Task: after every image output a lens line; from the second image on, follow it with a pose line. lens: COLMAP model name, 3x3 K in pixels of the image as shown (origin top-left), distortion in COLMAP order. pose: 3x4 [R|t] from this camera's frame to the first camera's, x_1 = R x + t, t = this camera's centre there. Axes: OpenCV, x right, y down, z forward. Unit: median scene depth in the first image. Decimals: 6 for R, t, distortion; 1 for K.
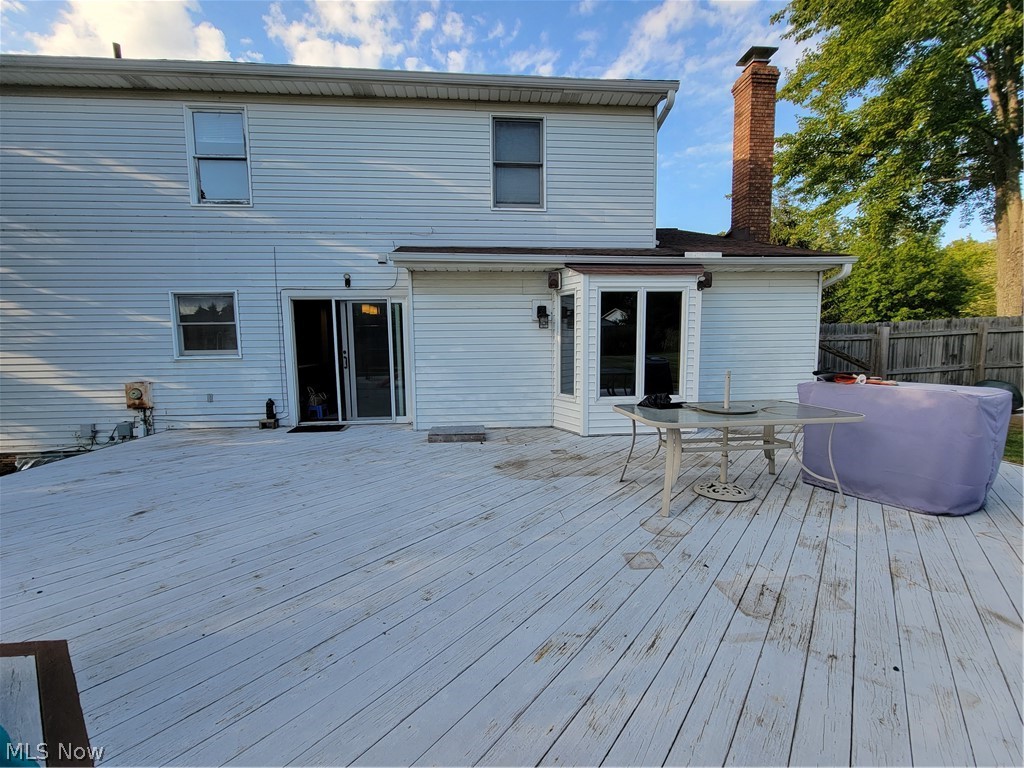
lens RADIAL K [[422.1, 0, 511.3], [0, 422.1, 381.2], [0, 0, 1]] dist [-0.005486, 0.000044]
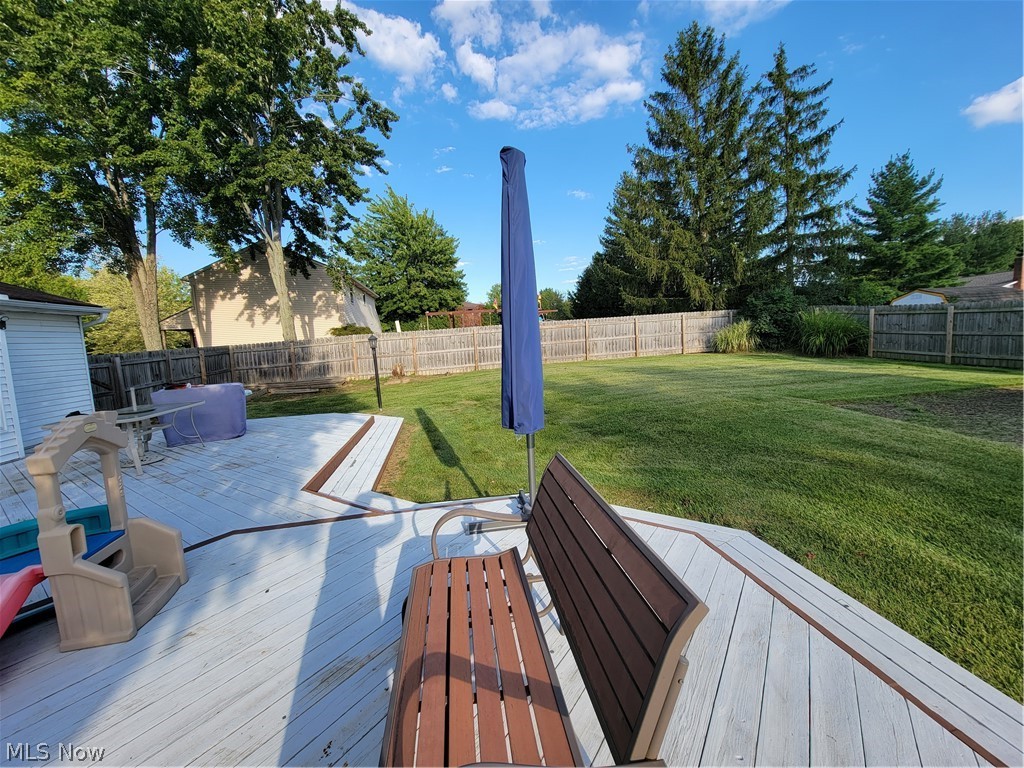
lens RADIAL K [[422.1, 0, 510.4], [0, 422.1, 382.0], [0, 0, 1]] dist [-0.005486, 0.000044]
pose [[-0.073320, -0.082445, 0.993895, -0.596155], [0.143156, 0.985387, 0.092300, 0.006965], [-0.986981, 0.149049, -0.060446, -0.175459]]
